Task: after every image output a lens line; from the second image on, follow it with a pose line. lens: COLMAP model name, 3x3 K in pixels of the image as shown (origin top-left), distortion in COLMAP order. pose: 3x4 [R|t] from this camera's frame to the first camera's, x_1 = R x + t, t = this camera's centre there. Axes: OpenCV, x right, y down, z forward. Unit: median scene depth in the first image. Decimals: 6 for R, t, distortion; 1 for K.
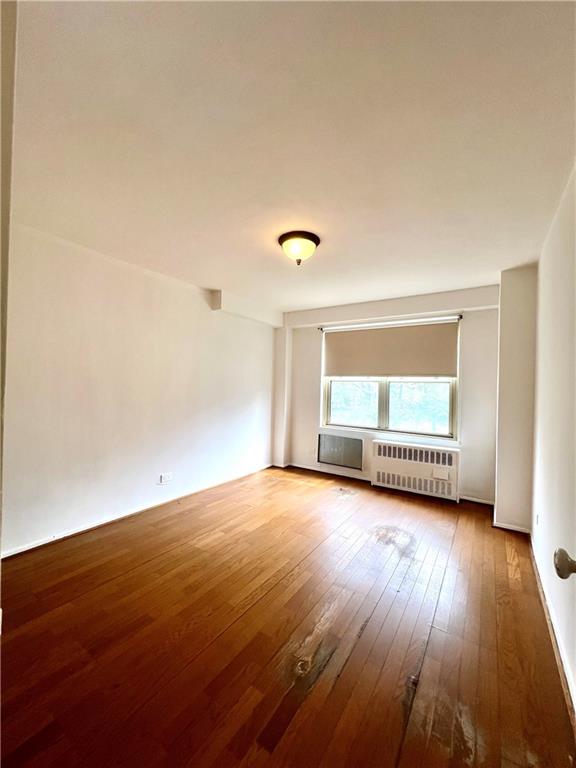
lens RADIAL K [[306.9, 0, 291.2], [0, 306.9, 383.2], [0, 0, 1]] dist [-0.000557, 0.000416]
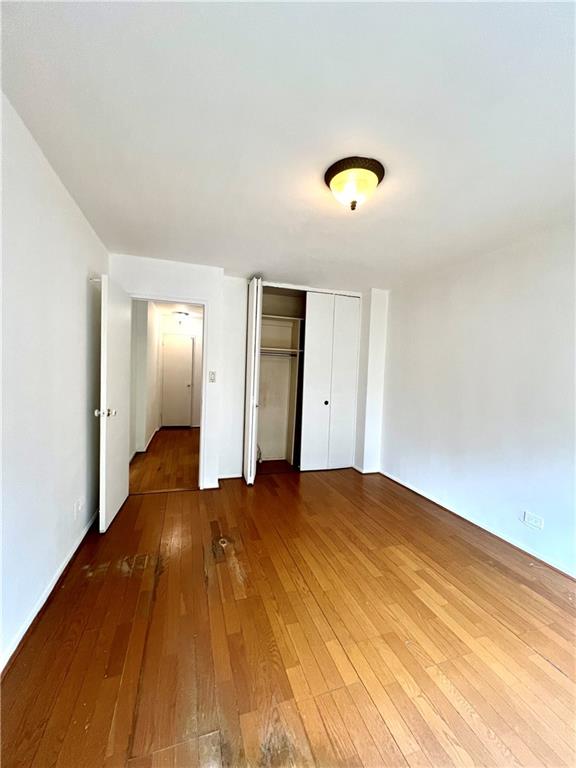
lens RADIAL K [[306.9, 0, 291.2], [0, 306.9, 383.2], [0, 0, 1]] dist [-0.000557, 0.000416]
pose [[-0.619196, -0.017017, -0.785052, 0.631004], [-0.043432, 0.998977, 0.012602, 0.013467], [0.784034, 0.041900, -0.619302, 1.270861]]
